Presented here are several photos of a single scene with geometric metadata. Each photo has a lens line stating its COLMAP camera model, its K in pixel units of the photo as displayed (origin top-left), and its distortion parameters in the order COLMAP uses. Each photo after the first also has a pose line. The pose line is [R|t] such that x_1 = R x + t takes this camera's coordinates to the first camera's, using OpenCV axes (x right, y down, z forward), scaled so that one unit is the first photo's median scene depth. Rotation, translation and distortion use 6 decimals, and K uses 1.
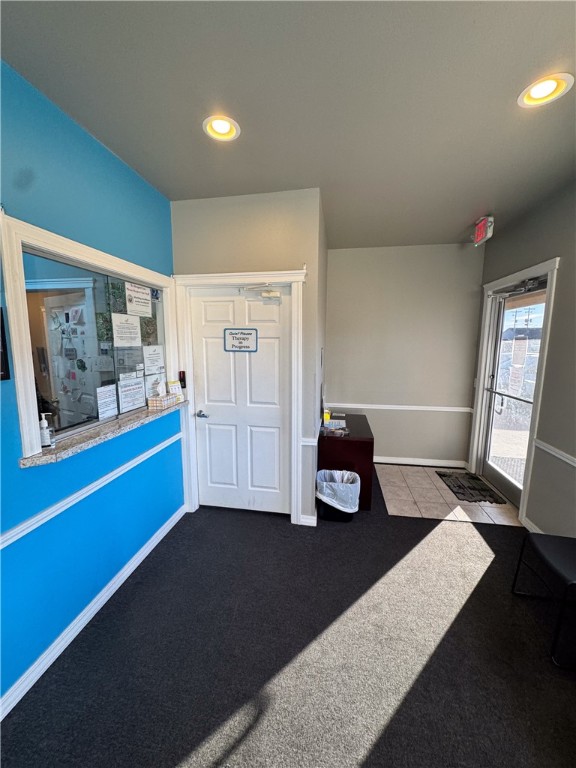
lens RADIAL K [[302.2, 0, 288.0], [0, 302.2, 384.0], [0, 0, 1]] dist [0.001263, 0.000115]
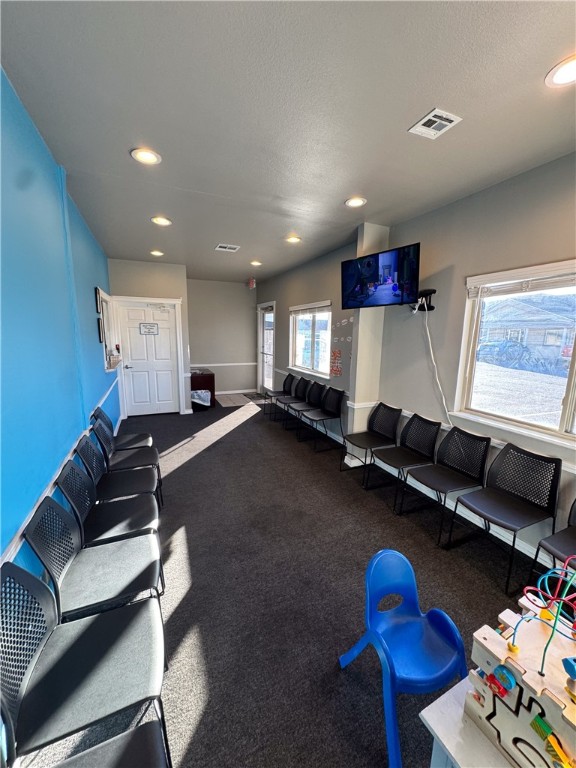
lens RADIAL K [[302.2, 0, 288.0], [0, 302.2, 384.0], [0, 0, 1]] dist [0.001263, 0.000115]
pose [[0.836639, -0.083912, 0.541289, -0.502285], [0.059100, 0.996256, 0.063095, 0.152432], [-0.544556, -0.020797, 0.838466, -1.236502]]
